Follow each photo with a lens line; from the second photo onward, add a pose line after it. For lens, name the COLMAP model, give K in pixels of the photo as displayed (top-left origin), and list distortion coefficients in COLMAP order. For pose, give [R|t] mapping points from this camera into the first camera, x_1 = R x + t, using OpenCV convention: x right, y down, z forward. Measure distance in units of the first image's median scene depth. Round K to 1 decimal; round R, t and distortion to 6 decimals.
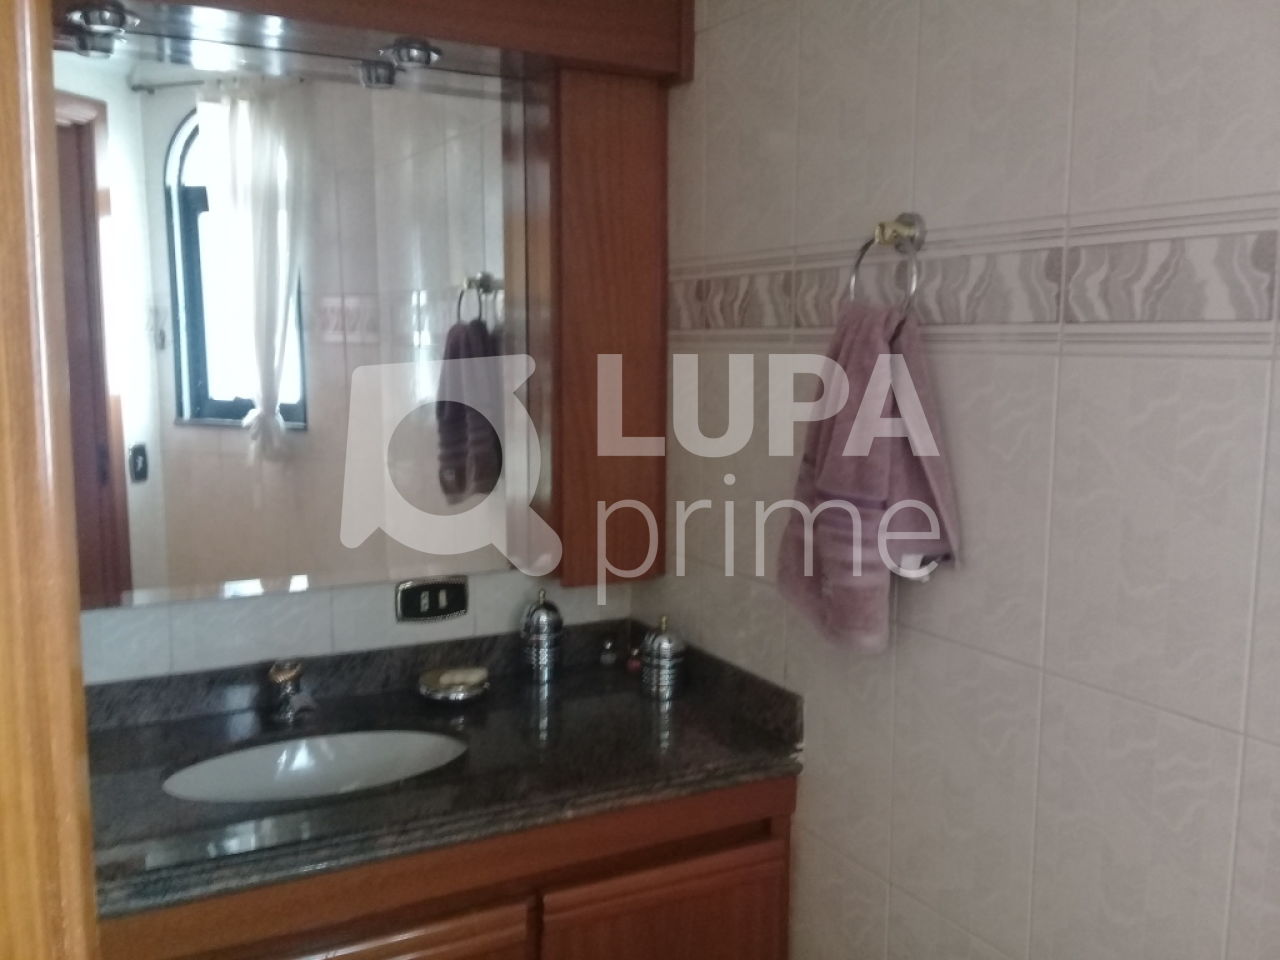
lens RADIAL K [[1152.6, 0, 644.3], [0, 1152.6, 481.7], [0, 0, 1]] dist [0.062903, -0.150487]
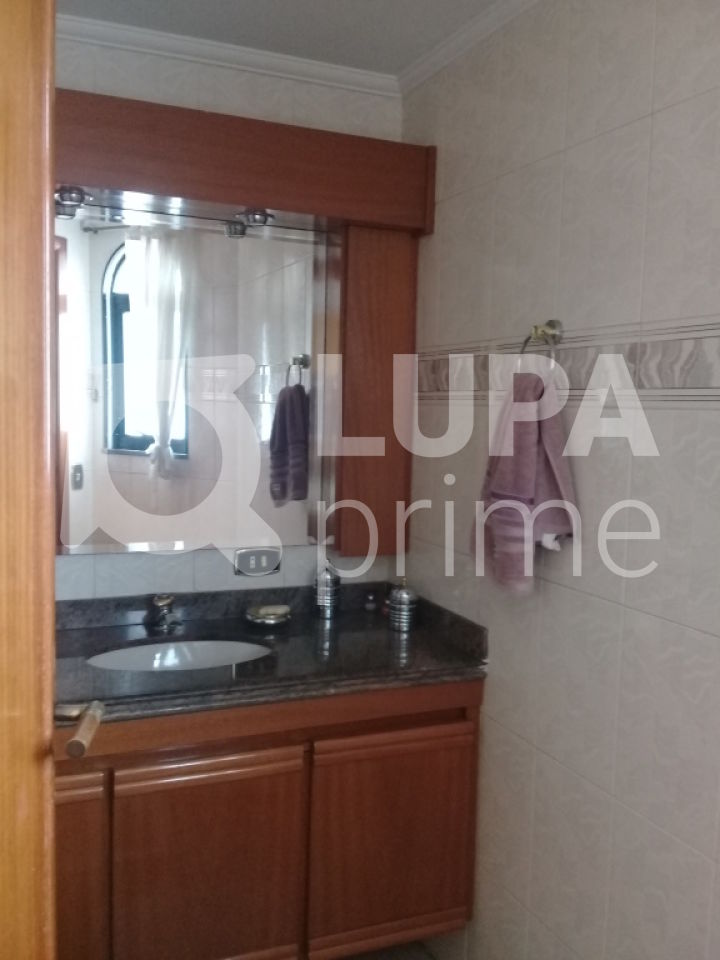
lens RADIAL K [[864.5, 0, 359.8], [0, 864.5, 479.3], [0, 0, 1]] dist [0.062903, -0.150487]
pose [[0.995204, 0.029555, -0.093246, 0.065131], [-0.033142, 0.998760, -0.037160, 0.033274], [0.092032, 0.040072, 0.994949, -0.168302]]
